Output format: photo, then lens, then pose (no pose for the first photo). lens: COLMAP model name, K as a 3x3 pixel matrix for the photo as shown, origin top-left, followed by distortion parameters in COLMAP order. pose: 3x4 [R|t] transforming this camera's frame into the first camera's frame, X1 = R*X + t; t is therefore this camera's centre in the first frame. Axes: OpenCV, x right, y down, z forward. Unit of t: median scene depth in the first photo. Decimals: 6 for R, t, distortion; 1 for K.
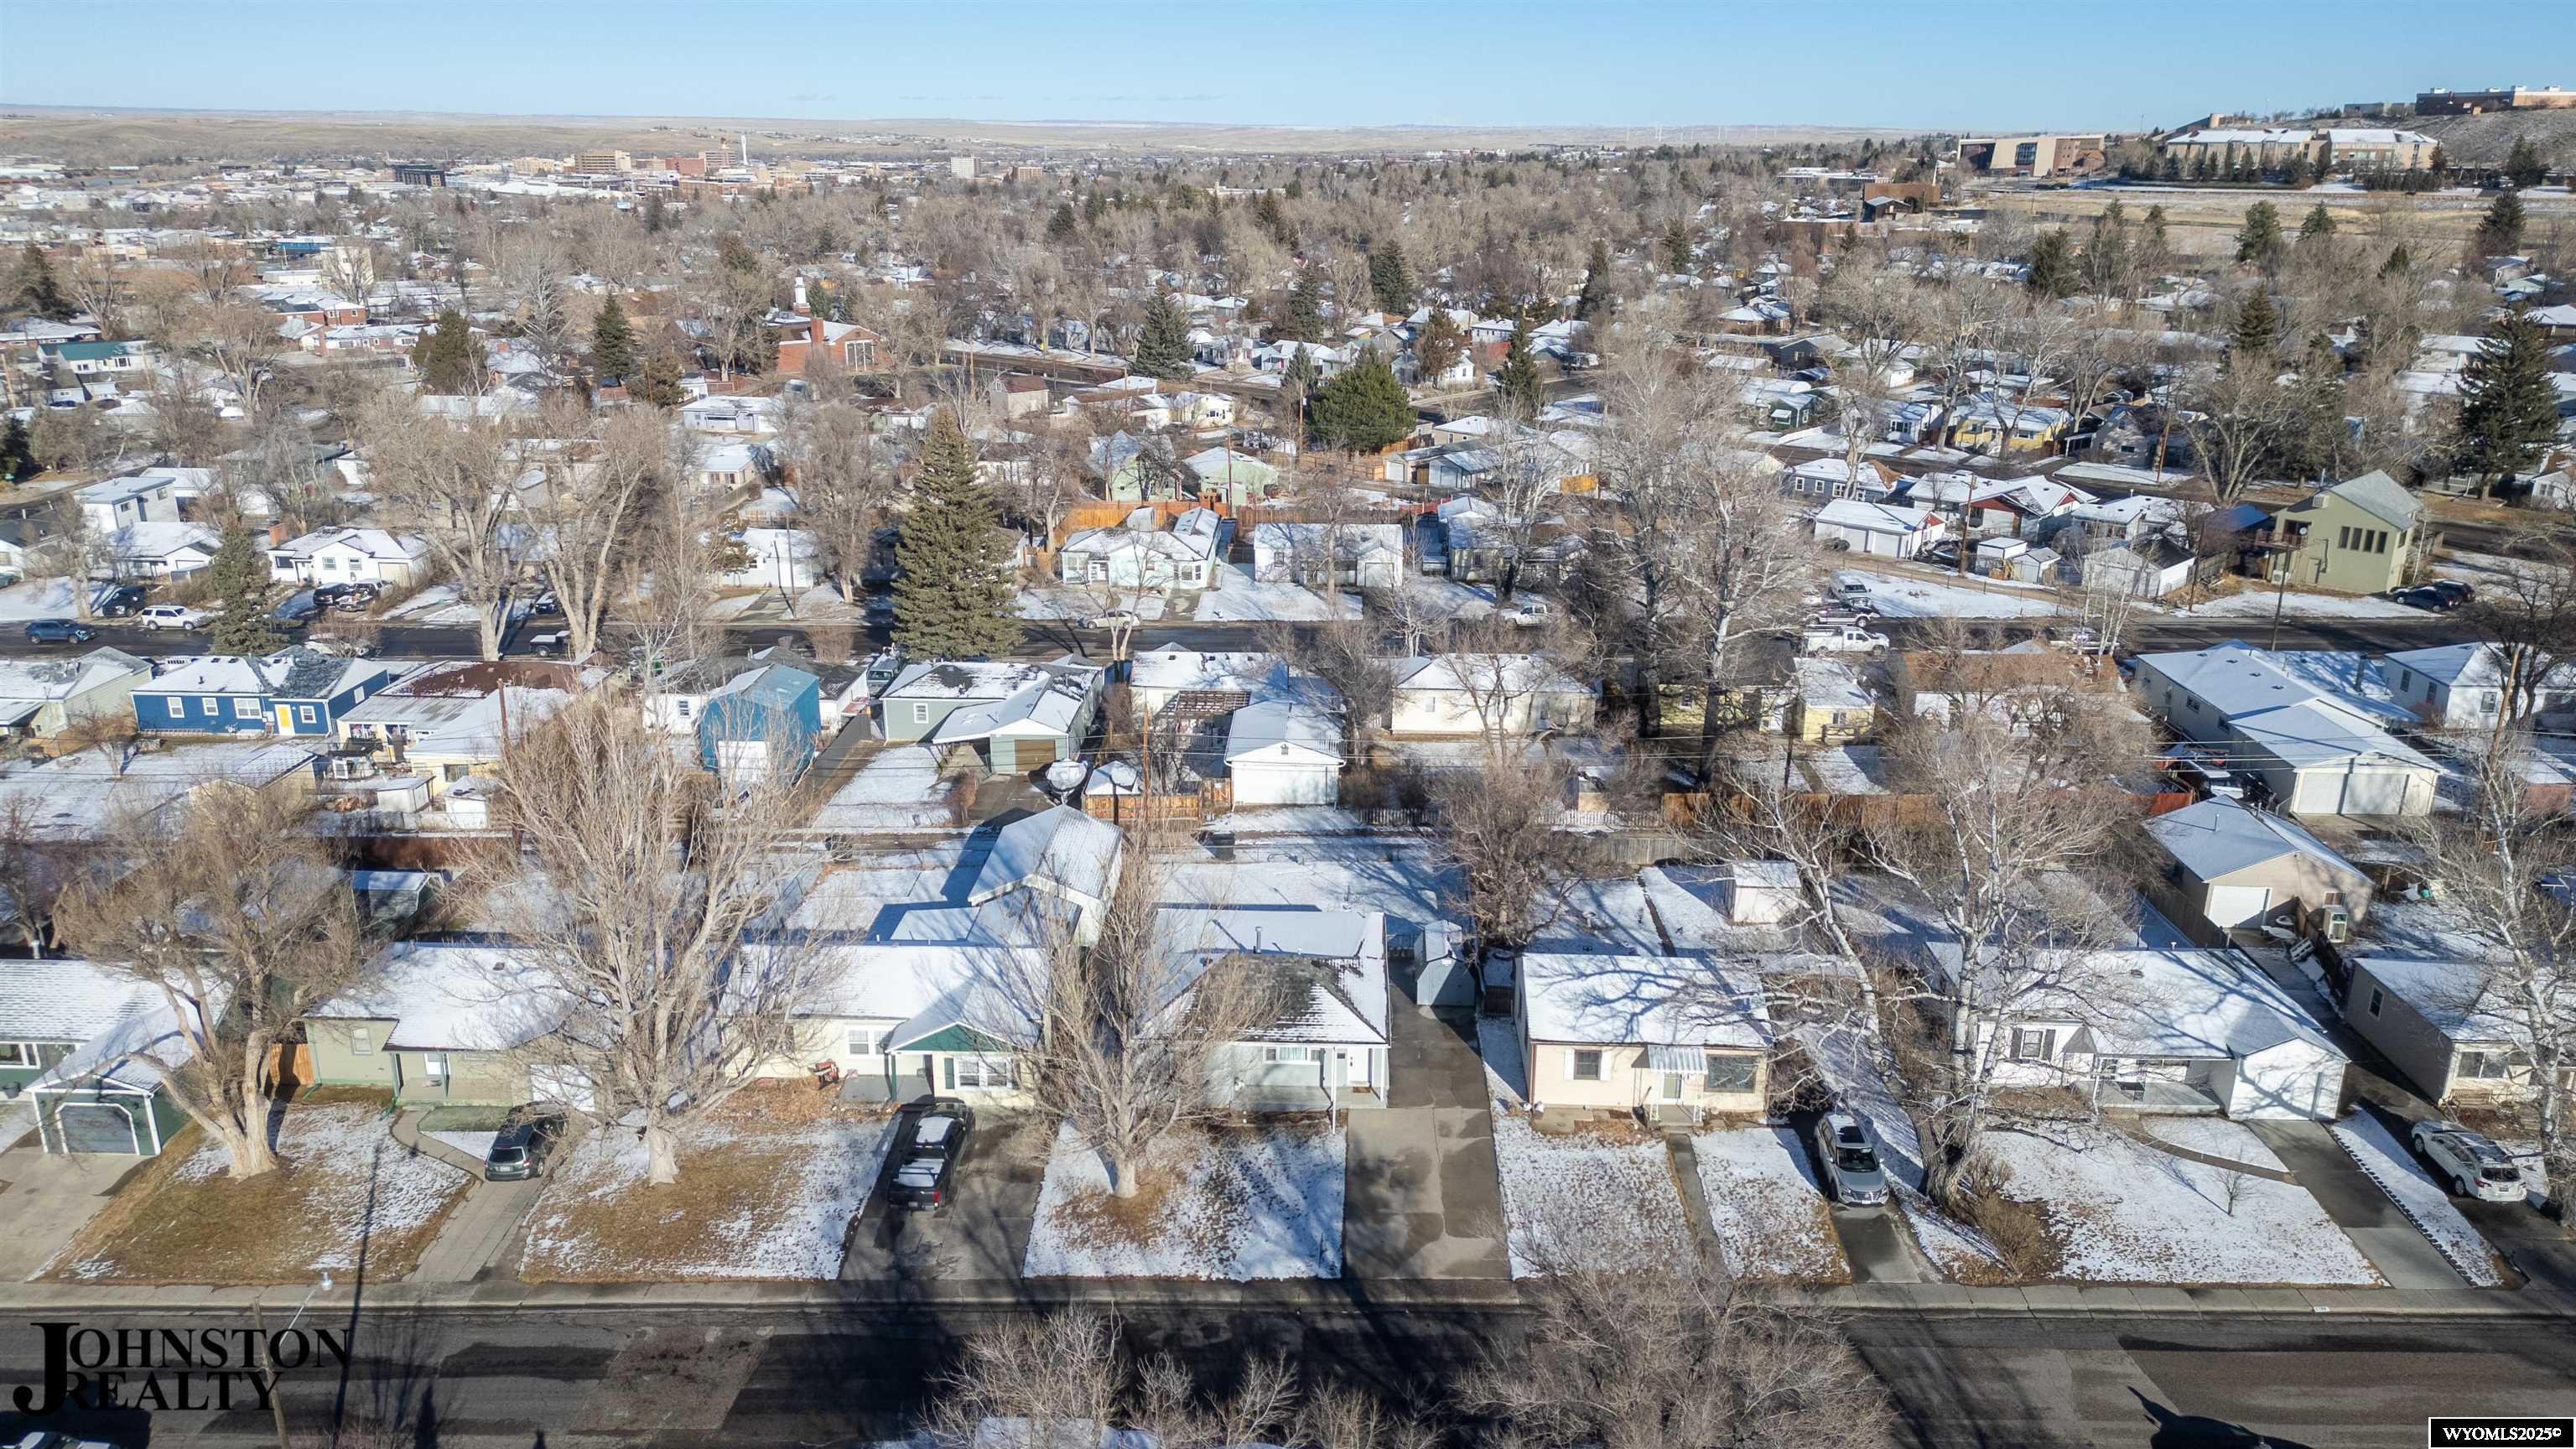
lens RADIAL K [[1819.2, 0, 1286.7], [0, 1819.2, 725.7], [0, 0, 1]] dist [0.078809, -0.075131]
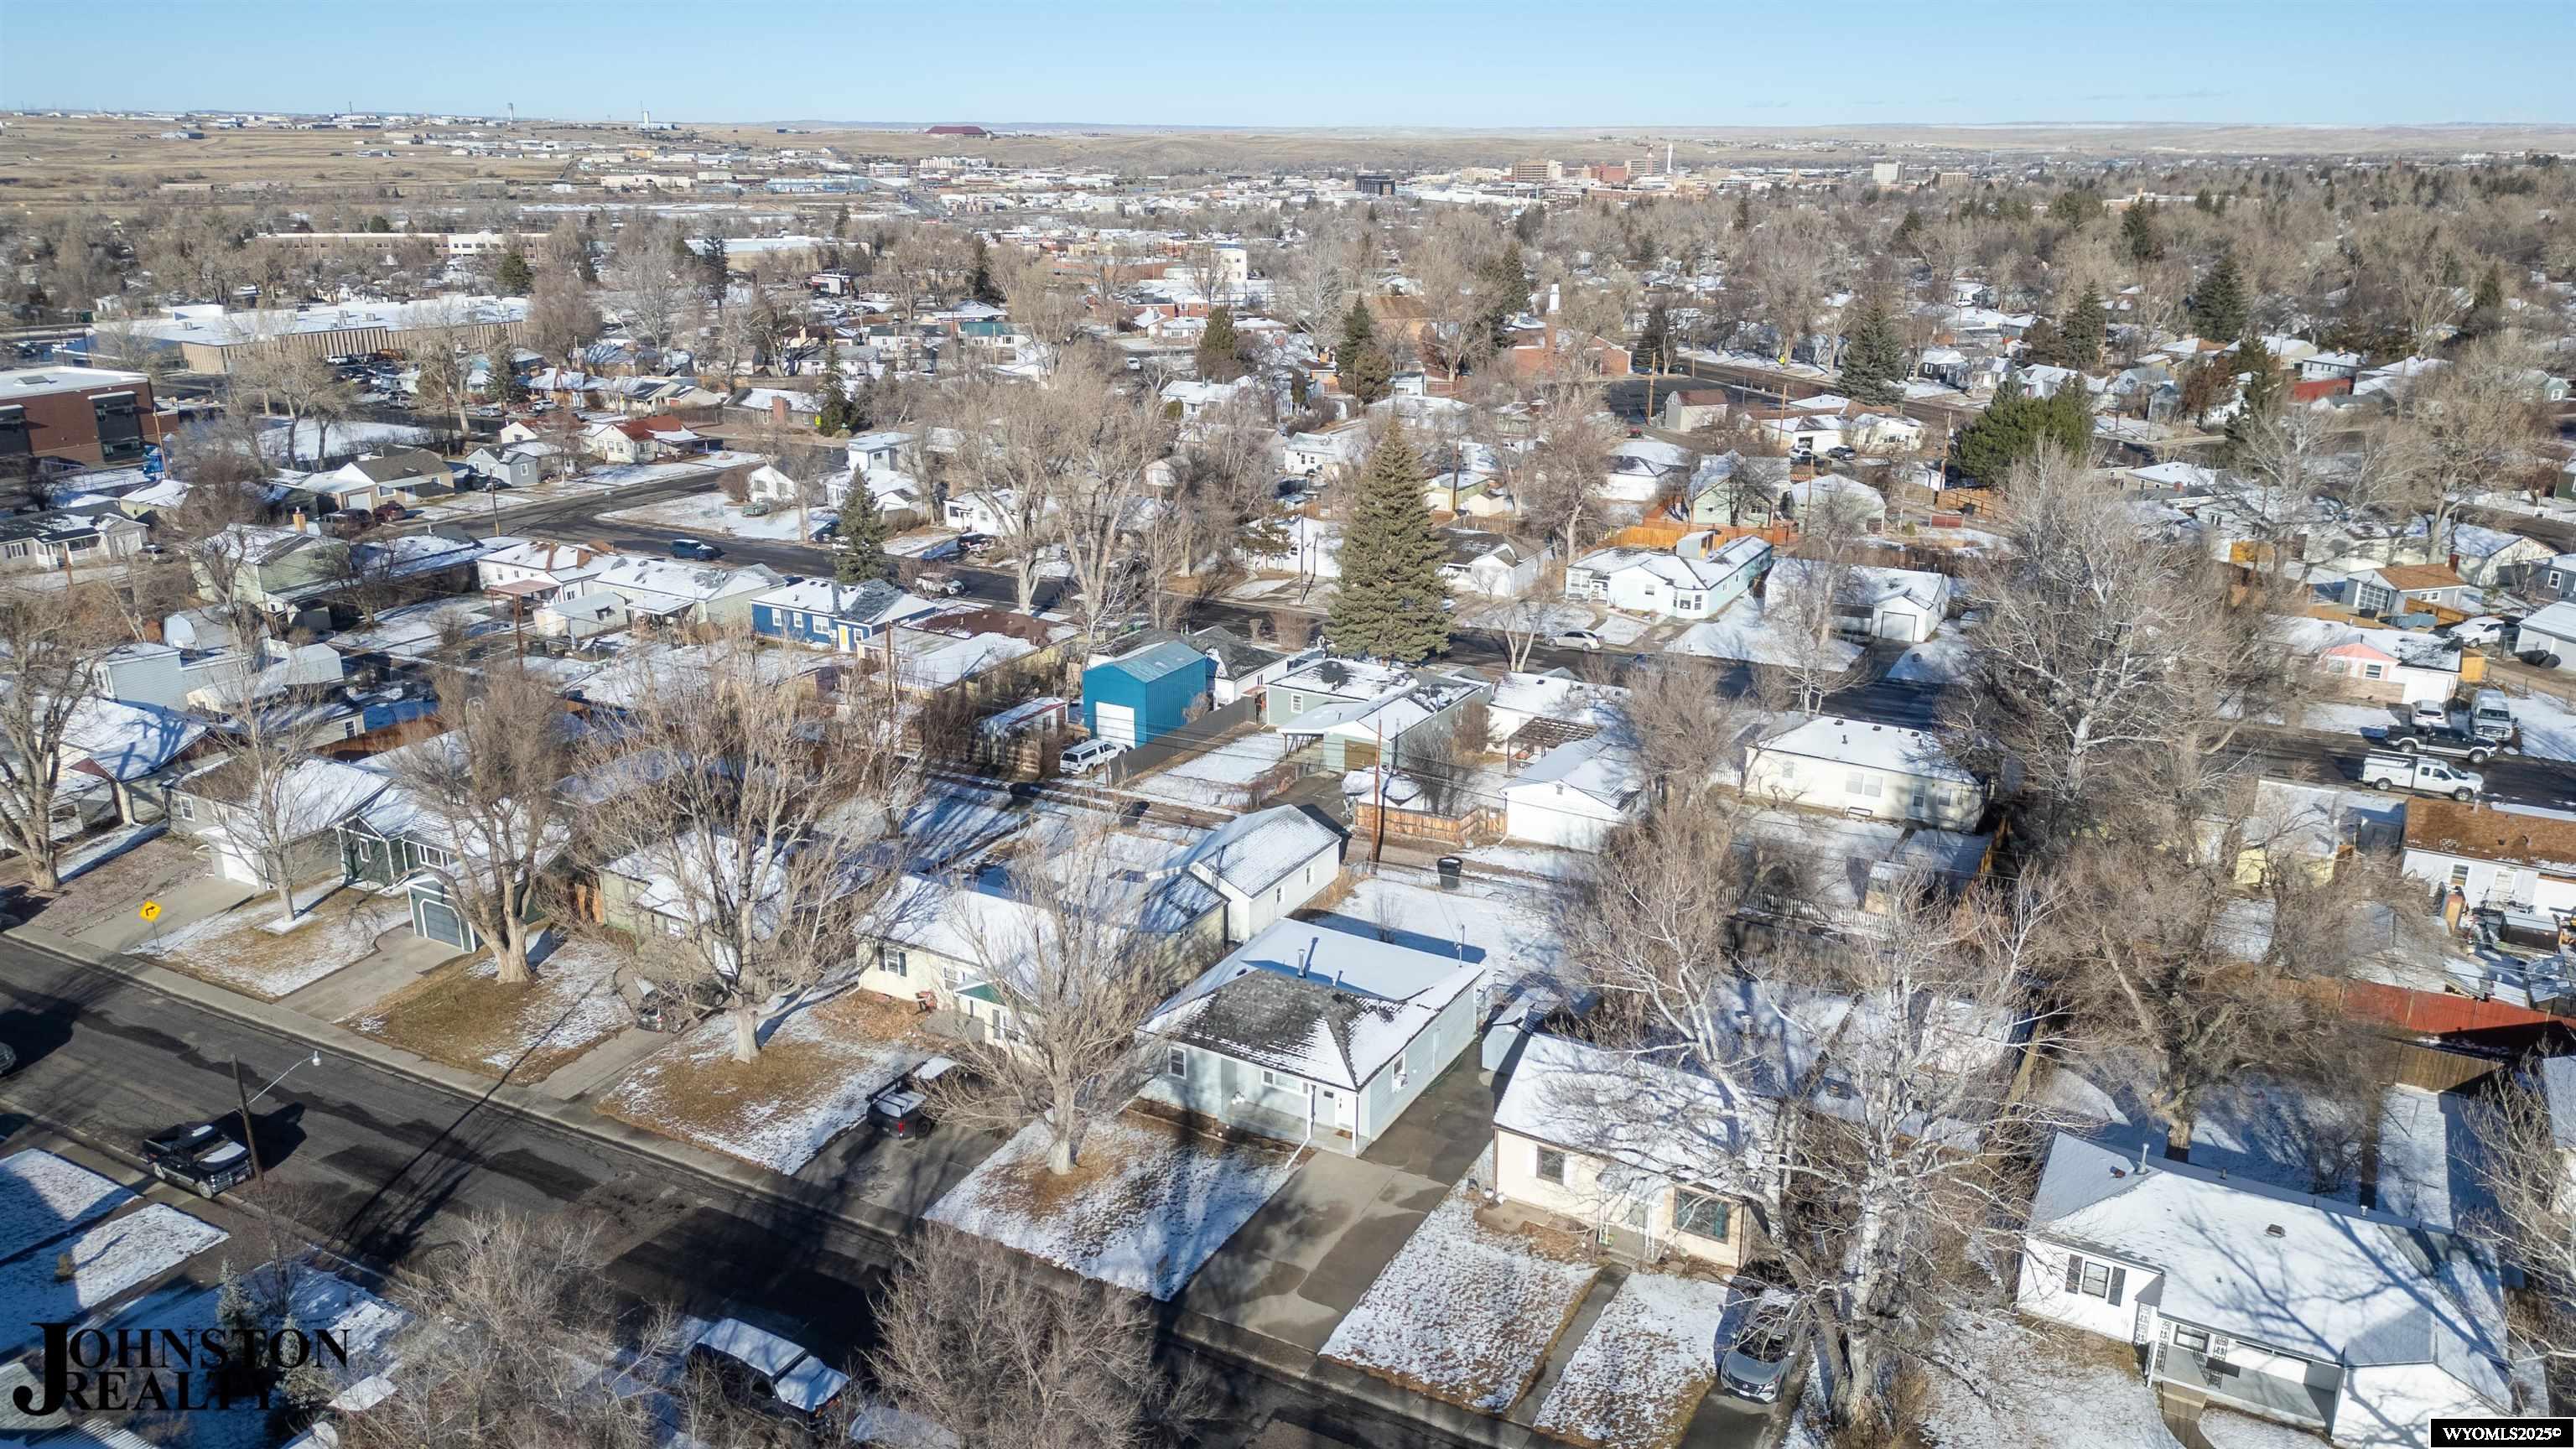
lens RADIAL K [[1819.2, 0, 1286.0], [0, 1819.2, 706.1], [0, 0, 1]] dist [0.078809, -0.075131]
pose [[0.882295, 0.136732, -0.450399, 0.411903], [-0.142506, 0.989566, 0.021256, -0.041356], [0.448606, 0.045430, 0.892574, 0.104223]]
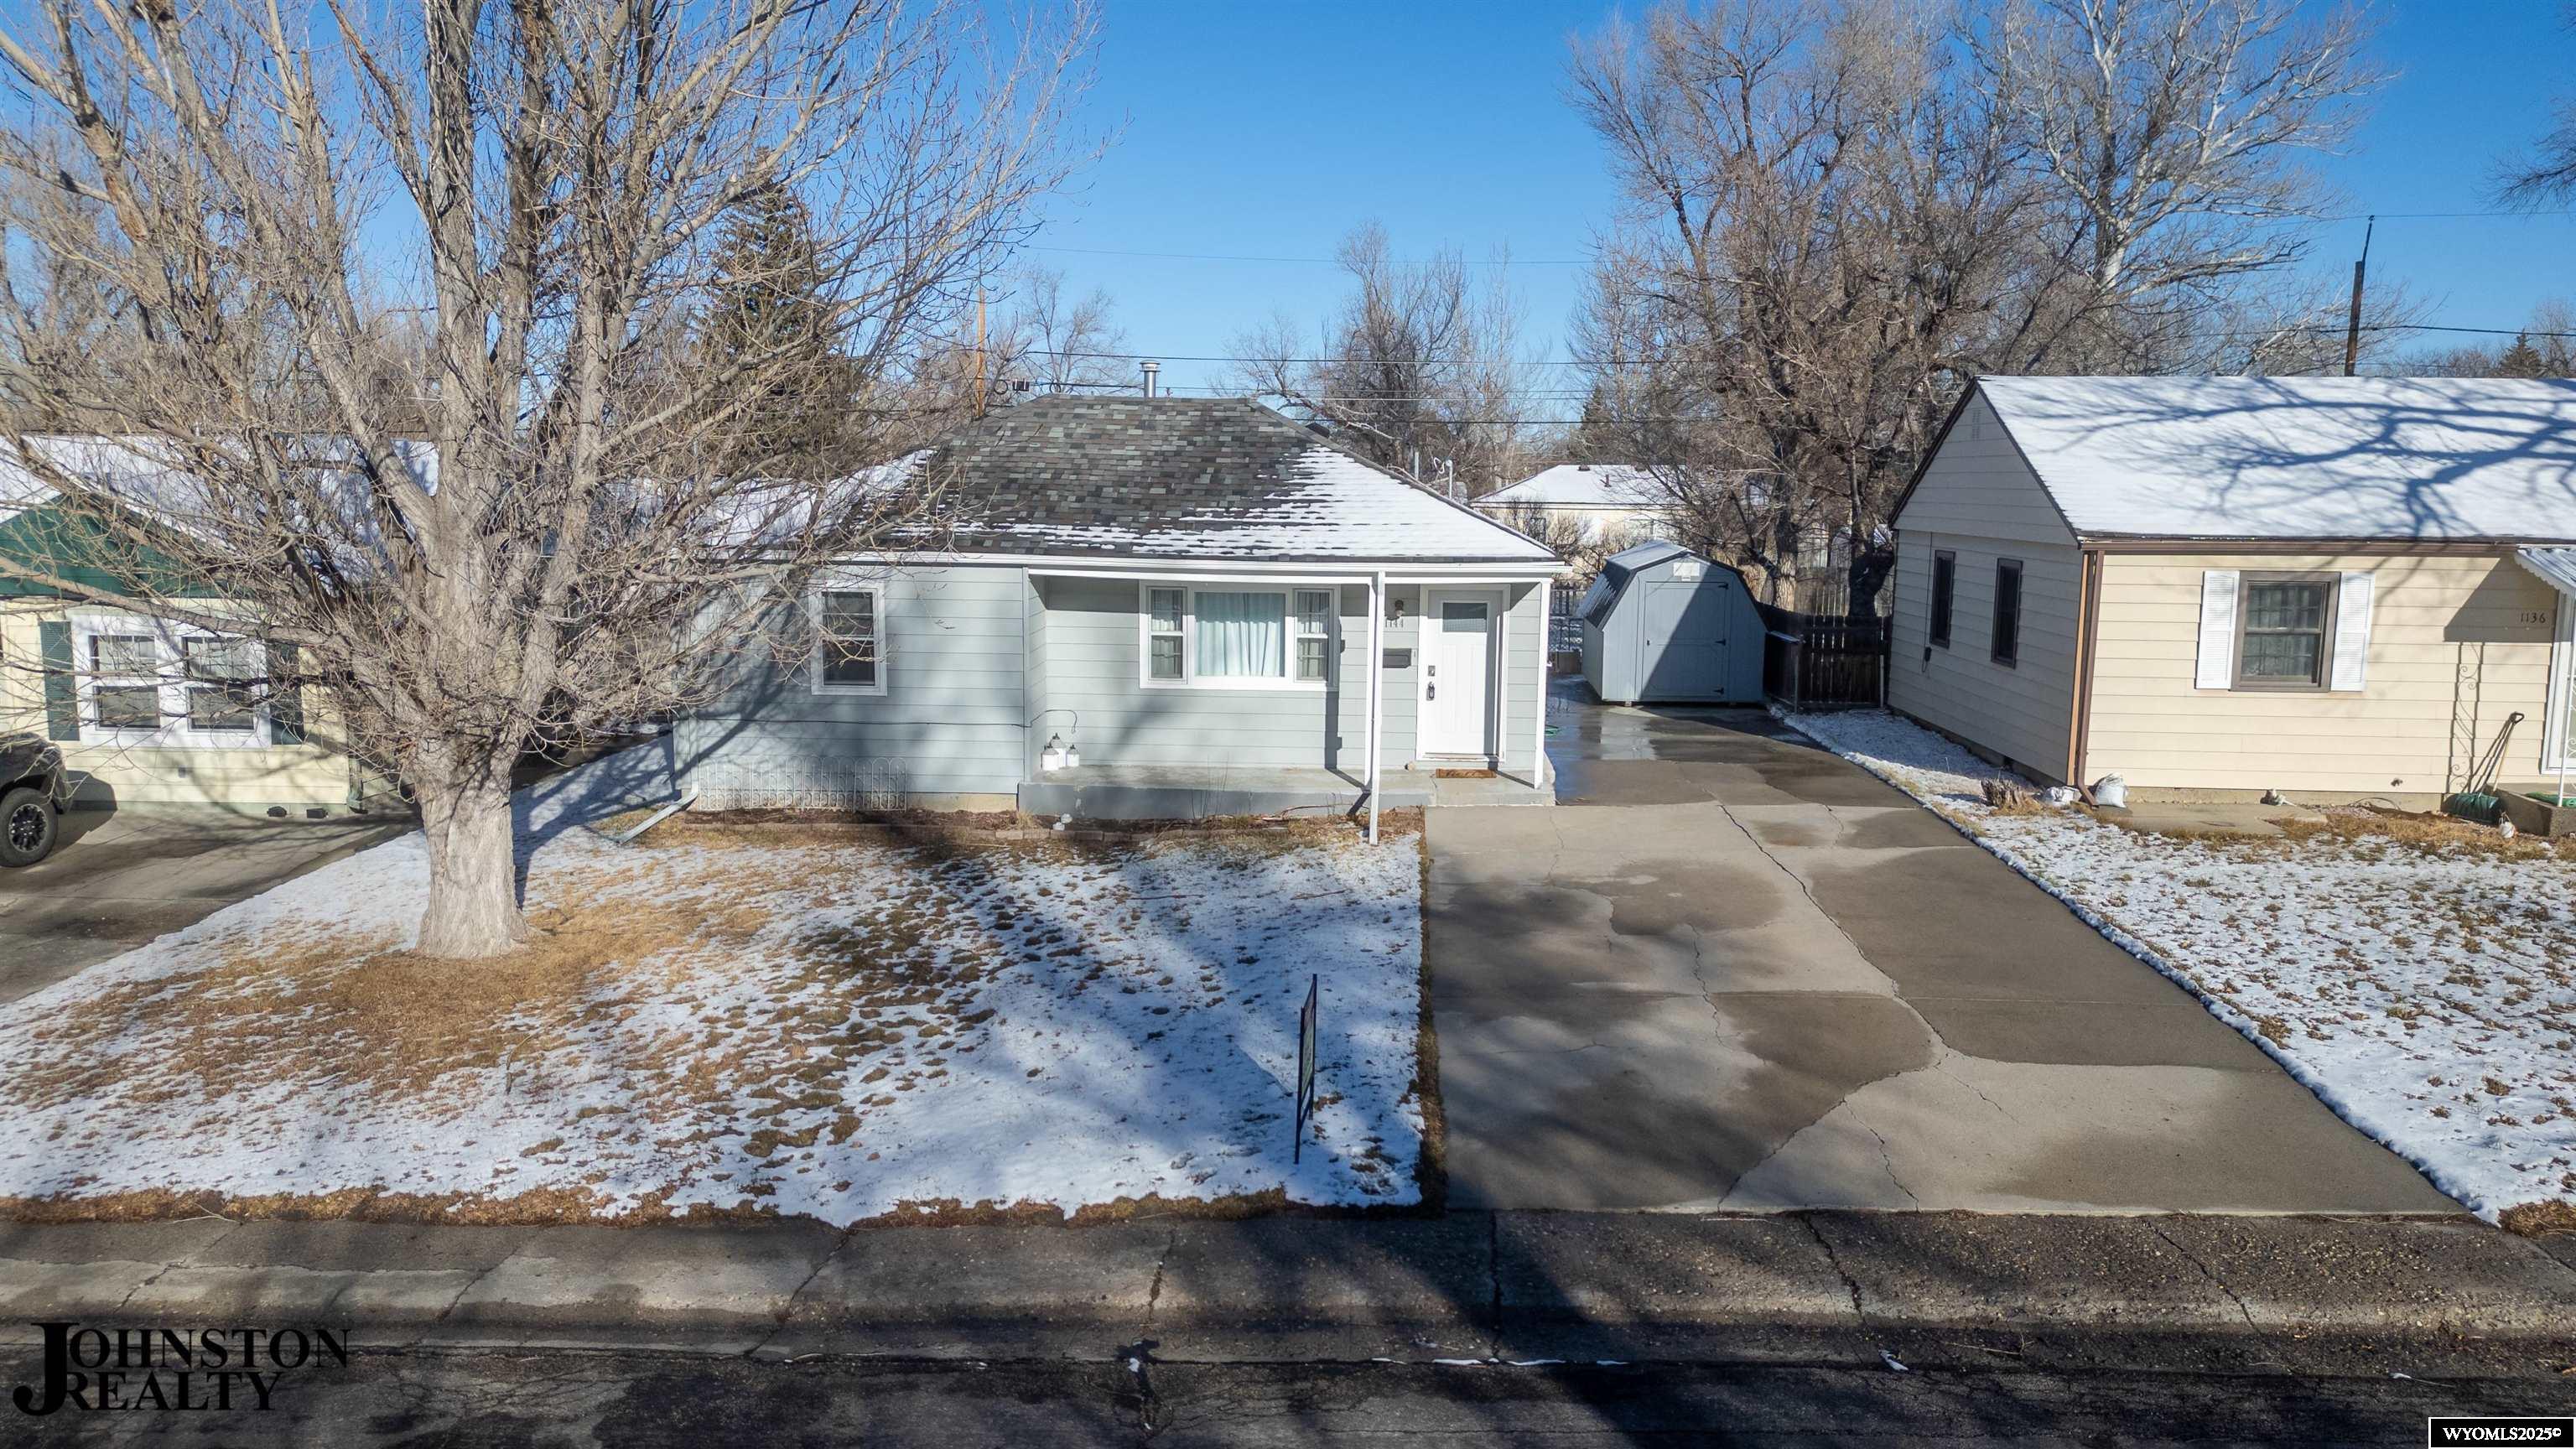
lens RADIAL K [[1819.2, 0, 1291.0], [0, 1819.2, 660.1], [0, 0, 1]] dist [0.078809, -0.075131]
pose [[0.999613, 0.003107, -0.027659, 0.020301], [-0.009251, 0.974335, -0.224911, 0.243512], [0.026250, 0.225080, 0.973987, 0.691706]]
